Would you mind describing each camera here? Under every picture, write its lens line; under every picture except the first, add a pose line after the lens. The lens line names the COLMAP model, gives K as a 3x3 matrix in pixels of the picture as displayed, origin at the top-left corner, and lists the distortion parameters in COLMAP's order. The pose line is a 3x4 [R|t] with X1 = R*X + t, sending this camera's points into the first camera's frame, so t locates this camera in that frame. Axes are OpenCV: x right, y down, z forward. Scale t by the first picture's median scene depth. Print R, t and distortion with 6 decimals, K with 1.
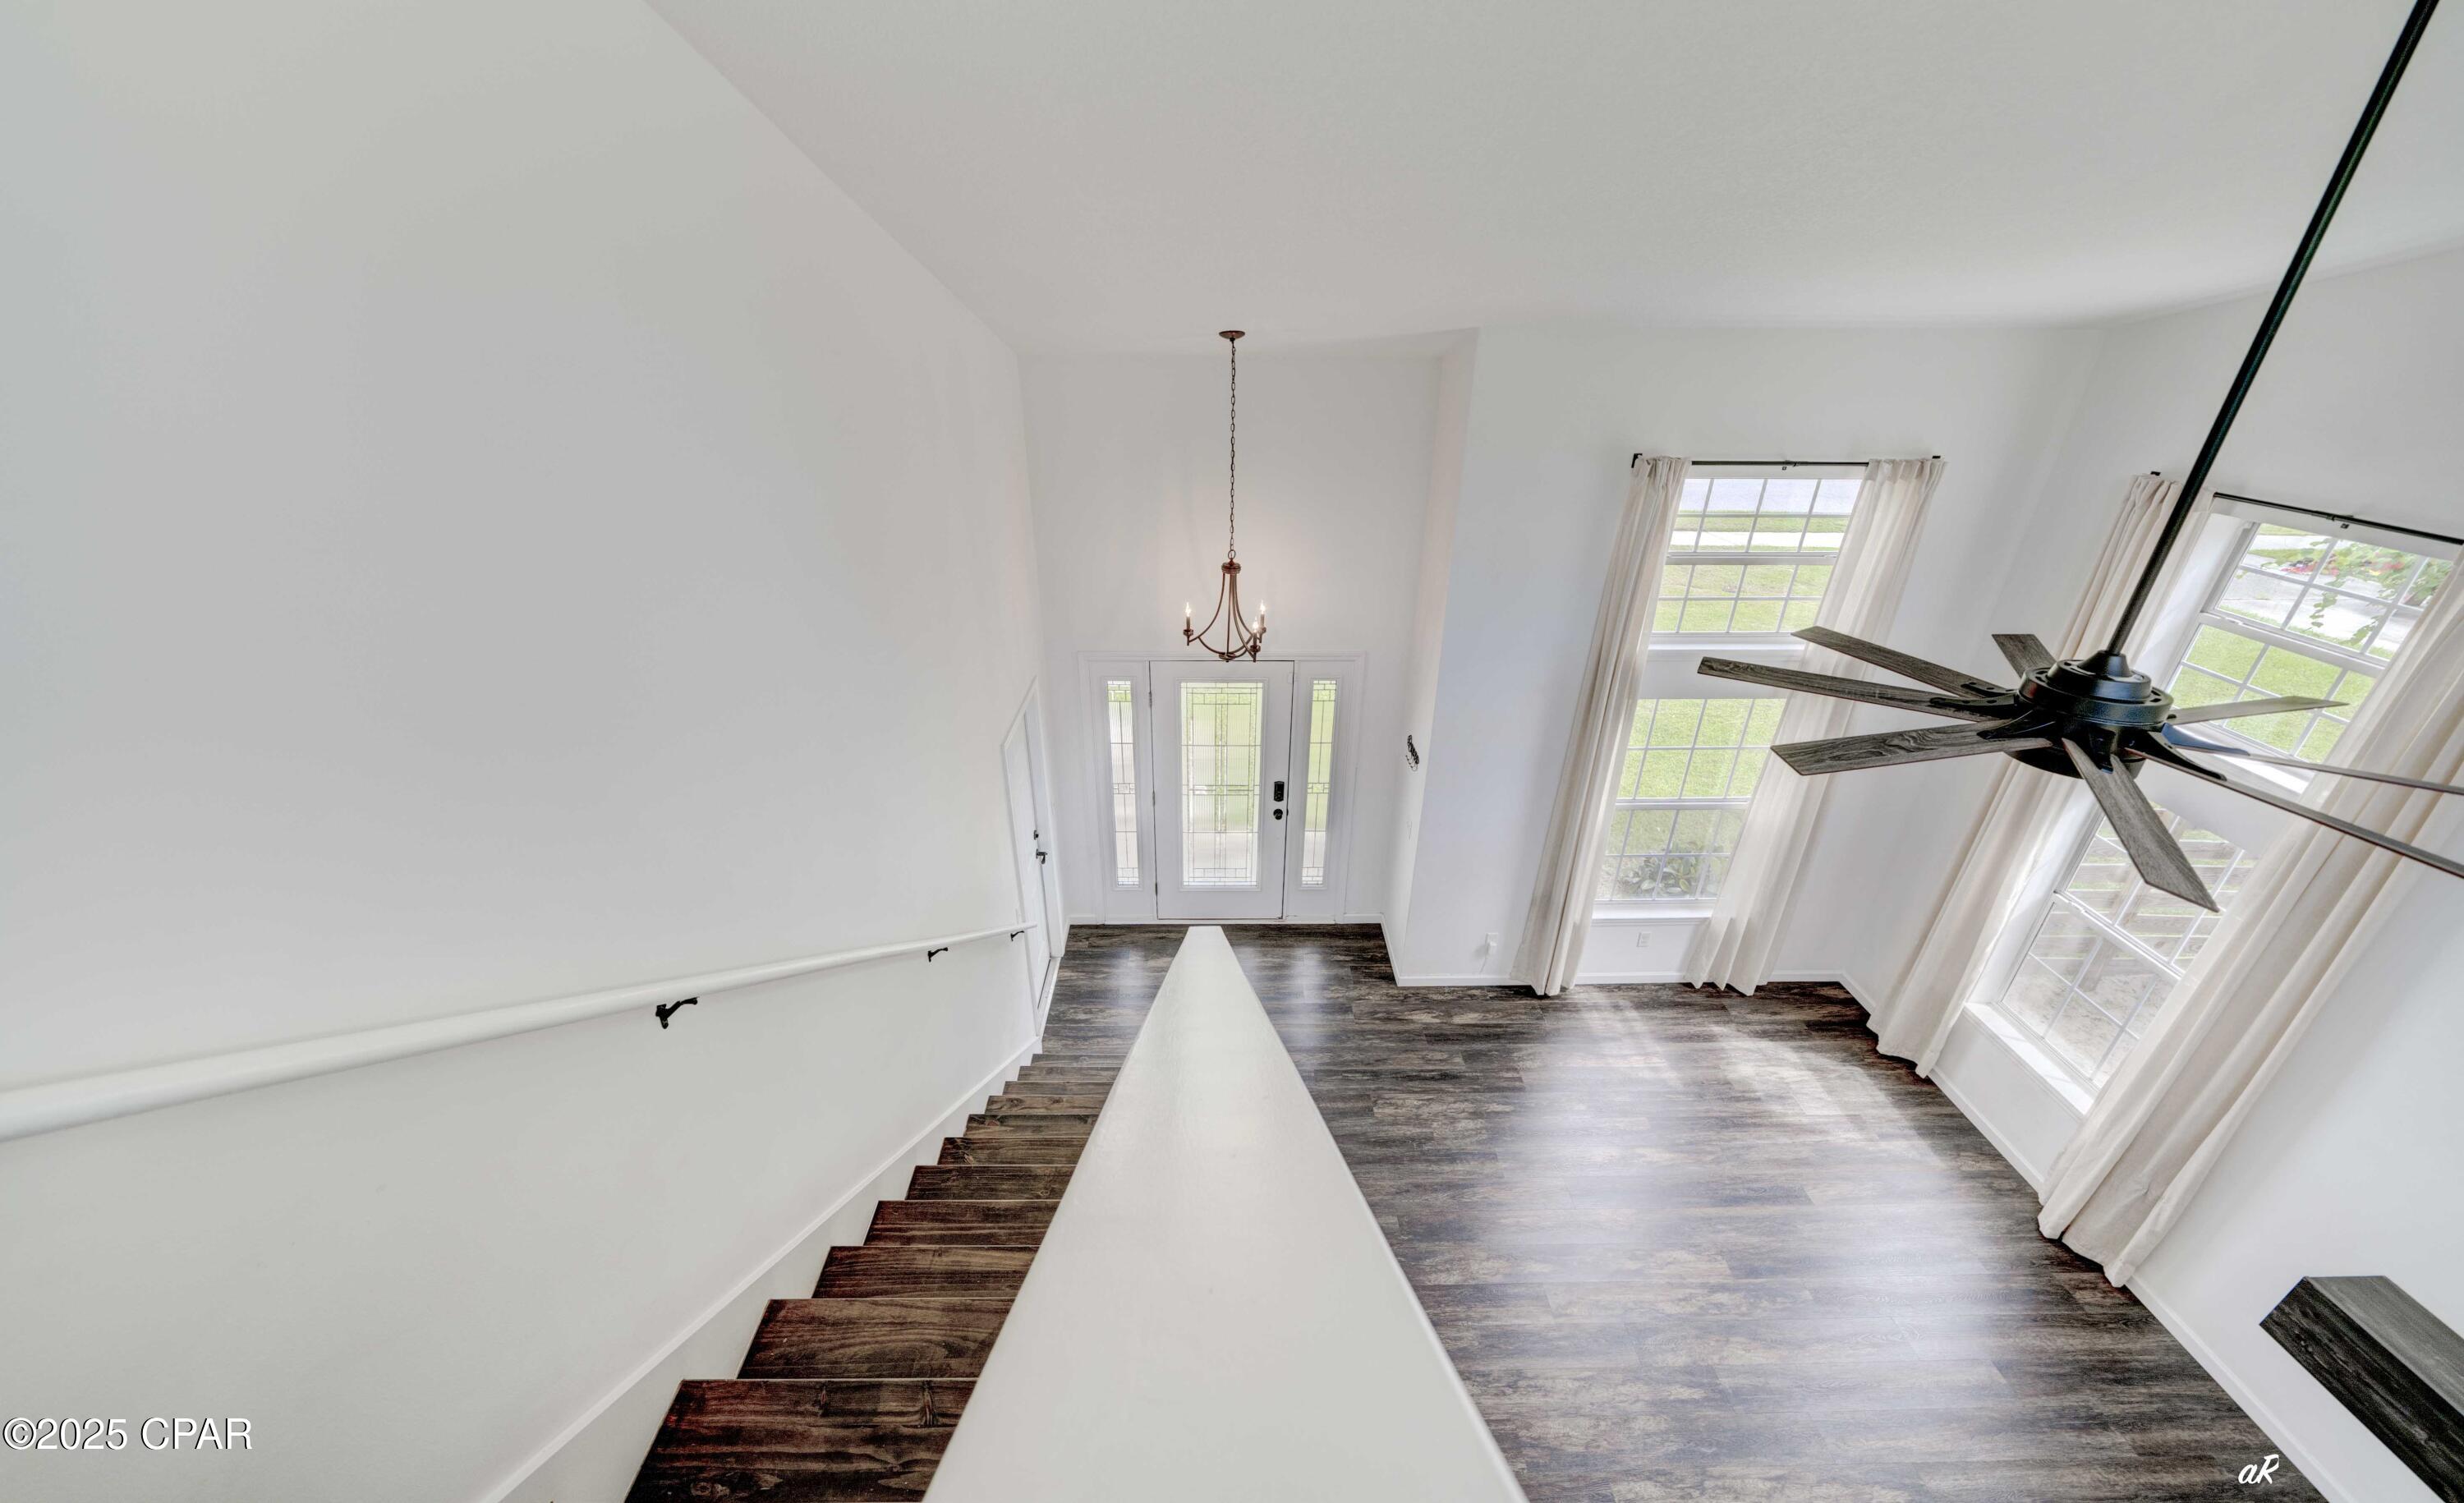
lens RADIAL K [[864.5, 0, 1229.6], [0, 864.5, 727.0], [0, 0, 1]] dist [-0.000636, -0.000122]
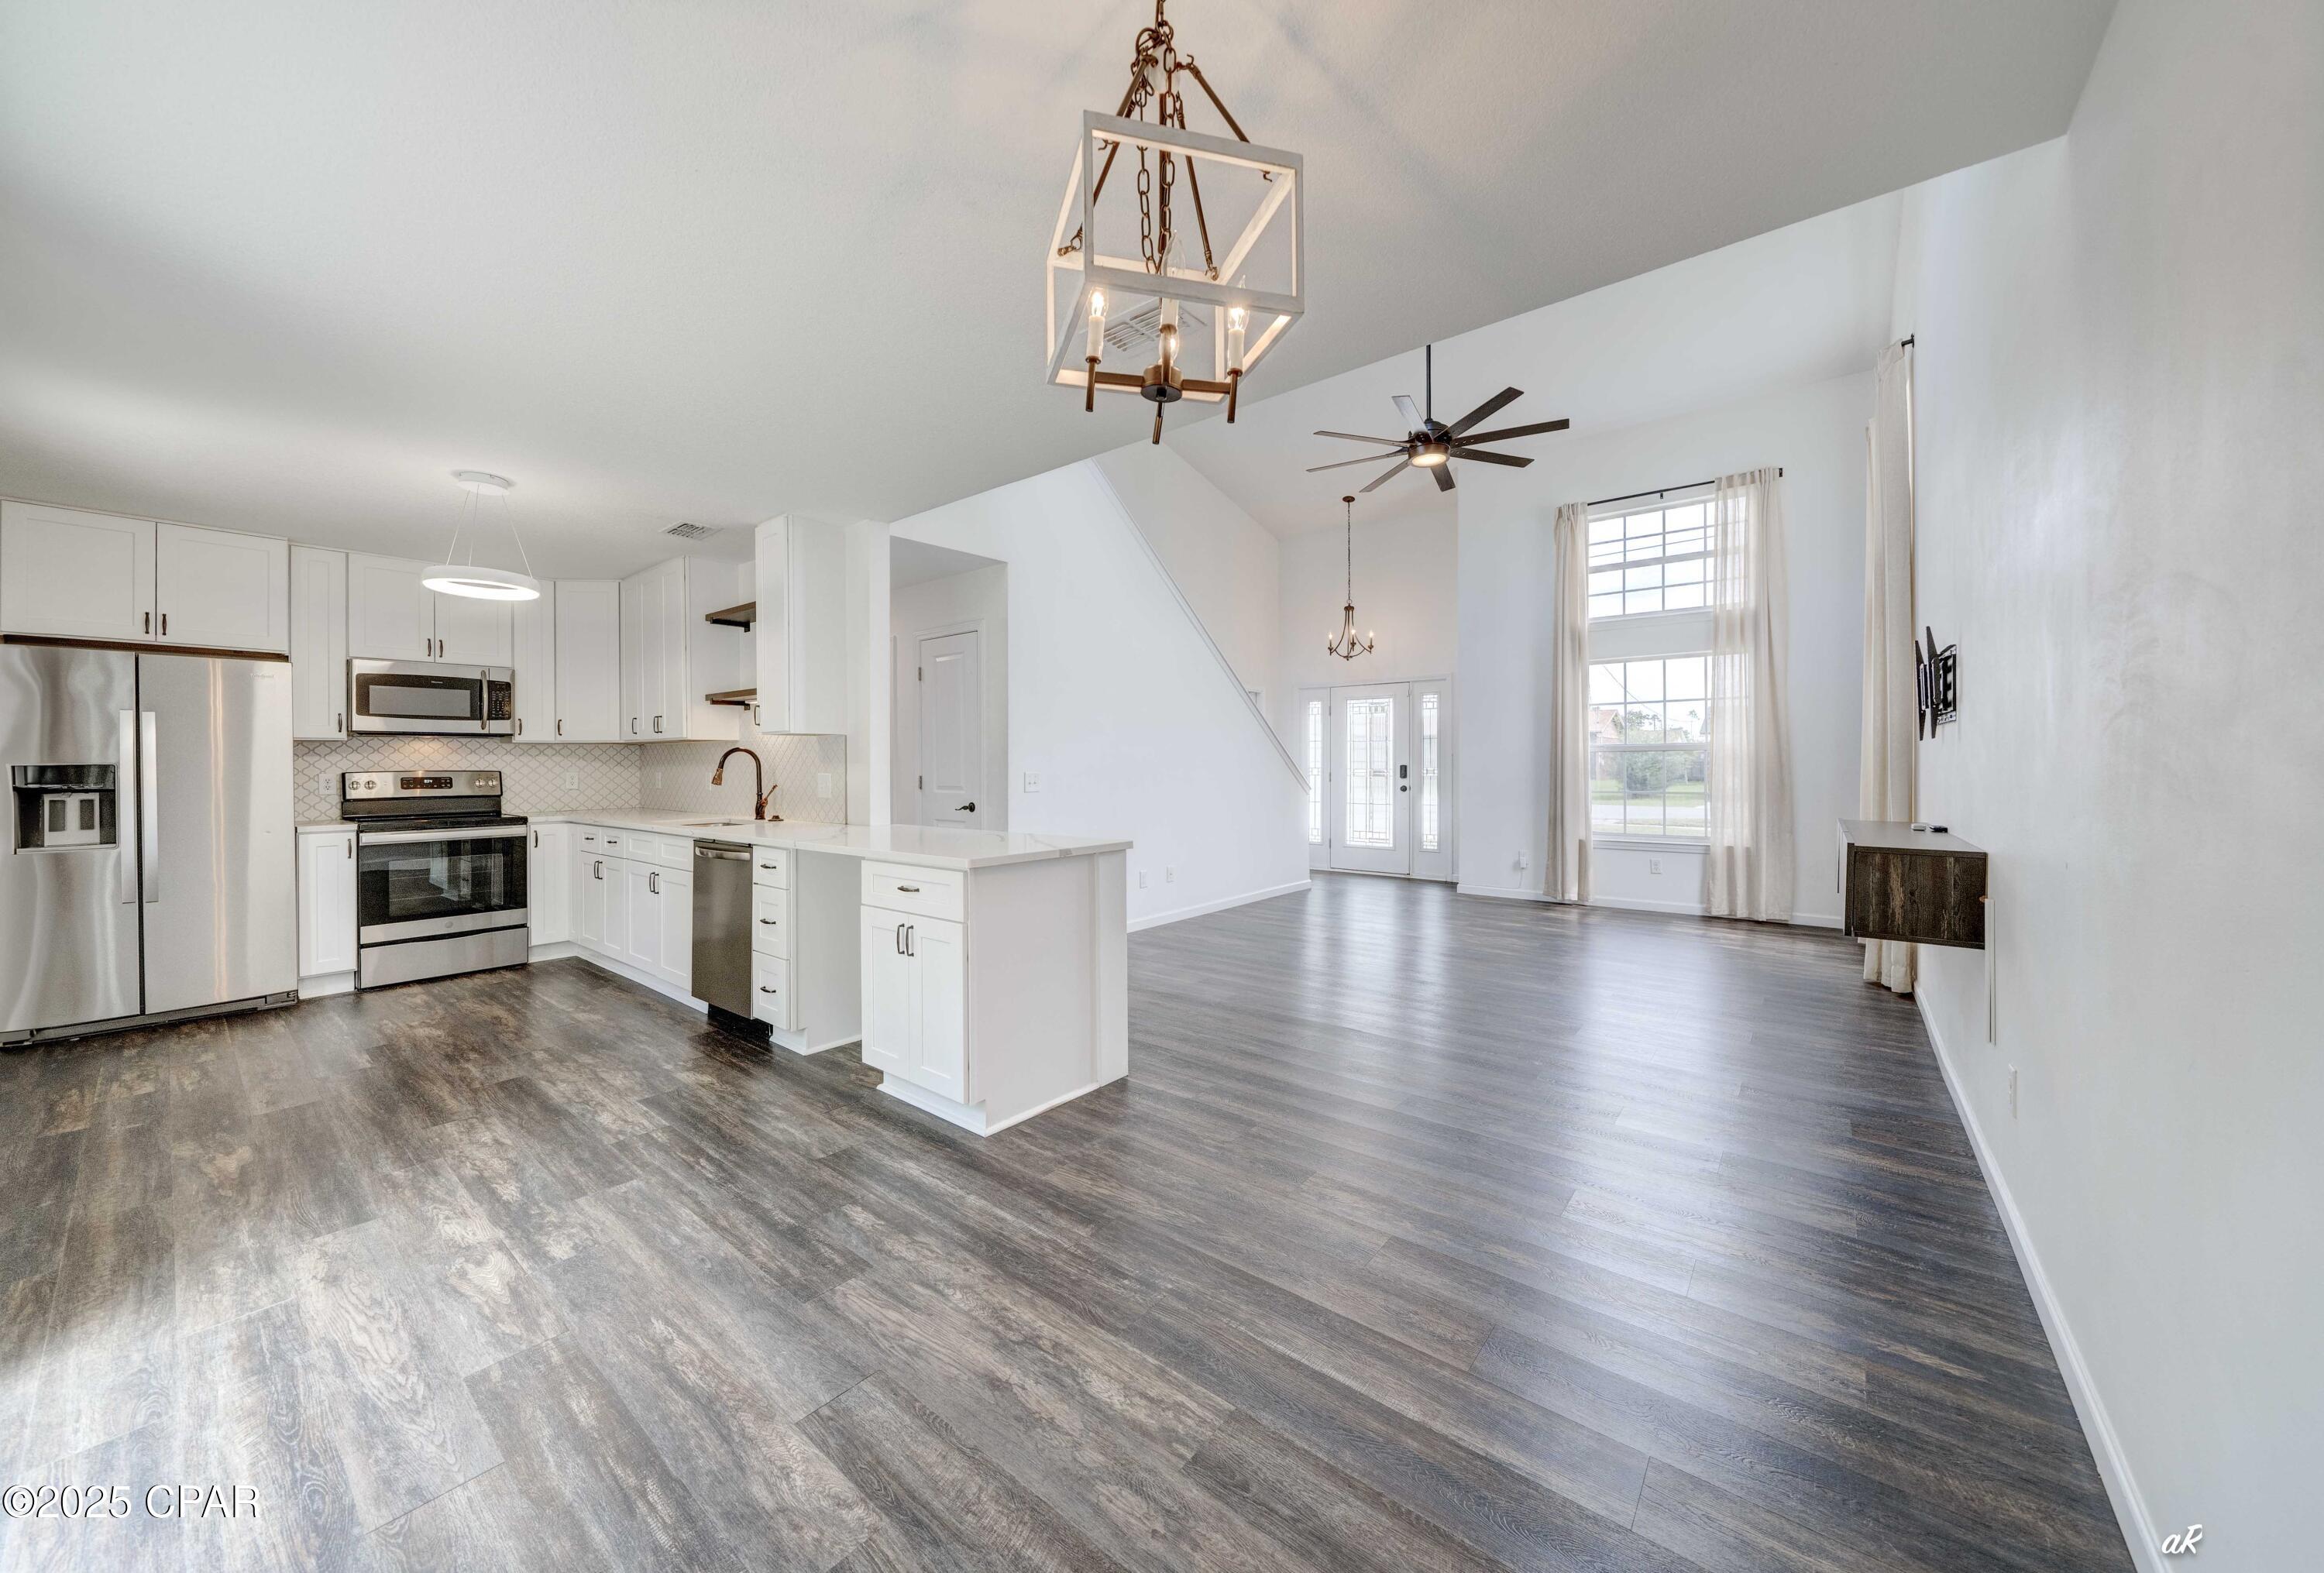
lens RADIAL K [[834.6, 0, 1133.0], [0, 834.6, 764.0], [0, 0, 1]] dist [-0.002234, -0.000160]
pose [[0.744258, -0.013565, -0.667755, 0.847307], [-0.284899, 0.897822, -0.335779, 0.856144], [0.604080, 0.440149, 0.664347, -0.364336]]
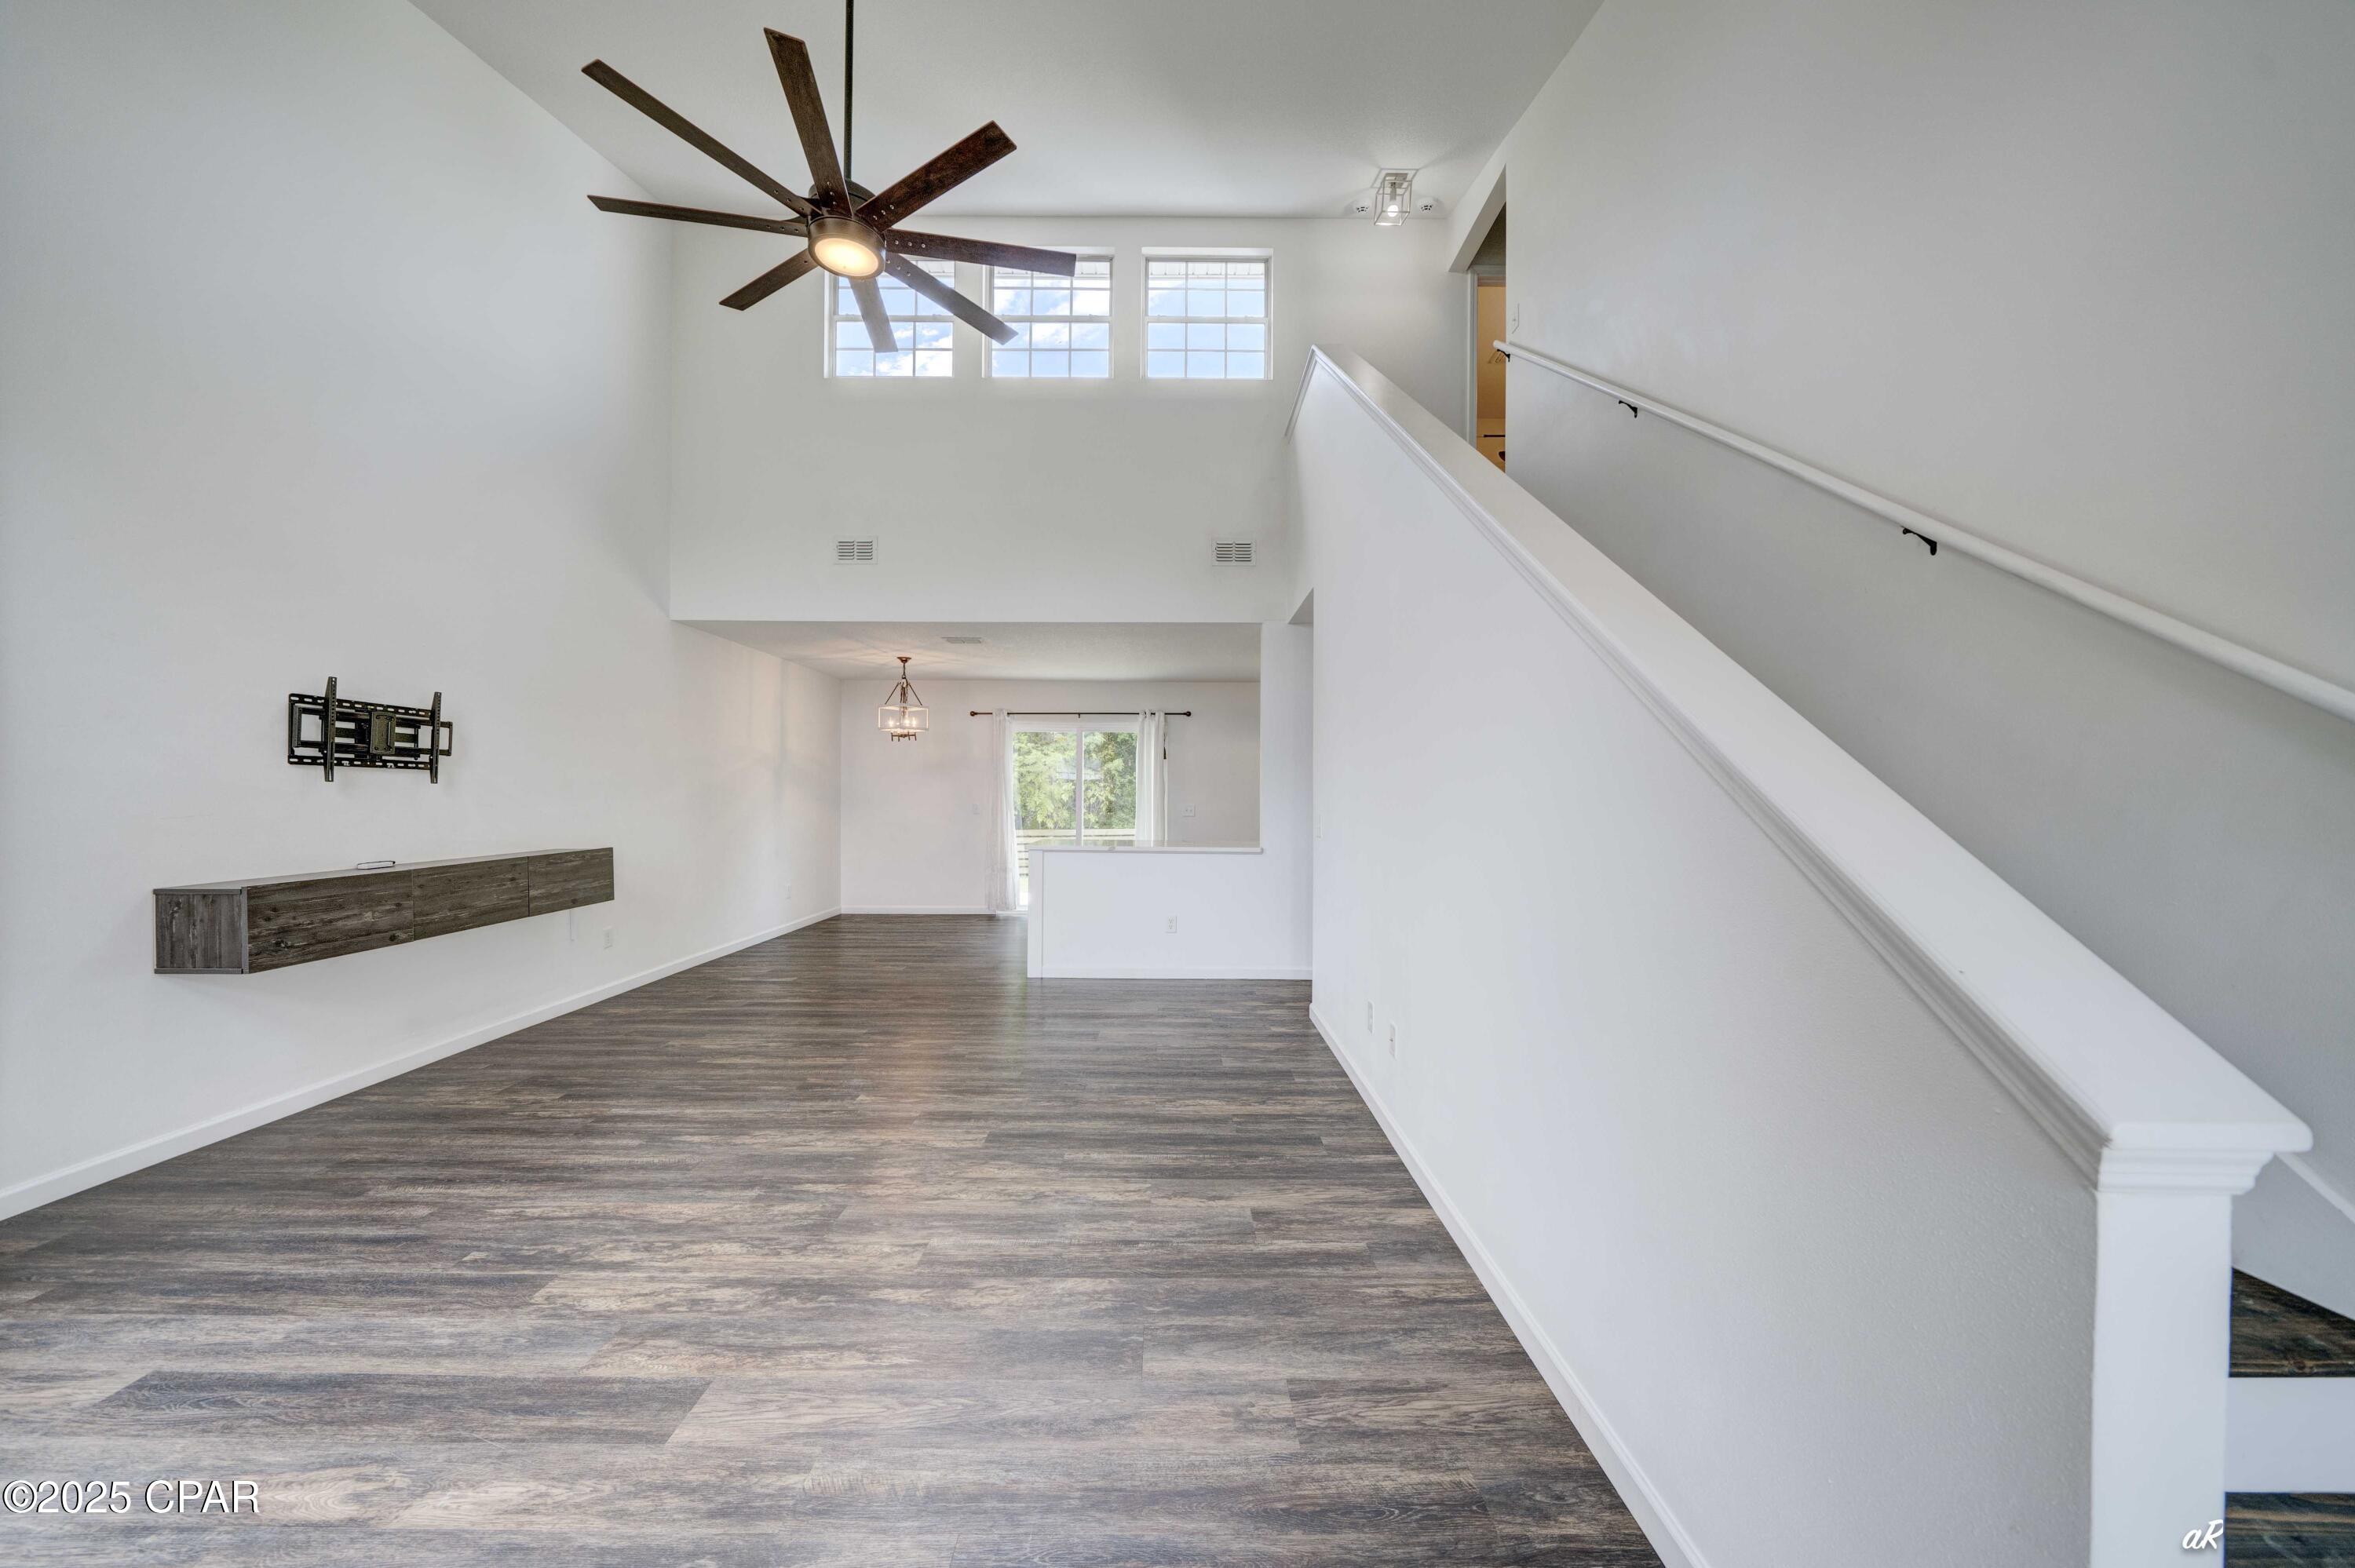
lens RADIAL K [[786.3, 0, 1168.9], [0, 786.3, 790.8], [0, 0, 1]] dist [-0.003798, -0.000181]
pose [[-0.999613, -0.015266, 0.023257, 0.156930], [-0.003577, 0.899588, 0.436726, 0.115062], [-0.027589, 0.436474, -0.899294, 1.100997]]
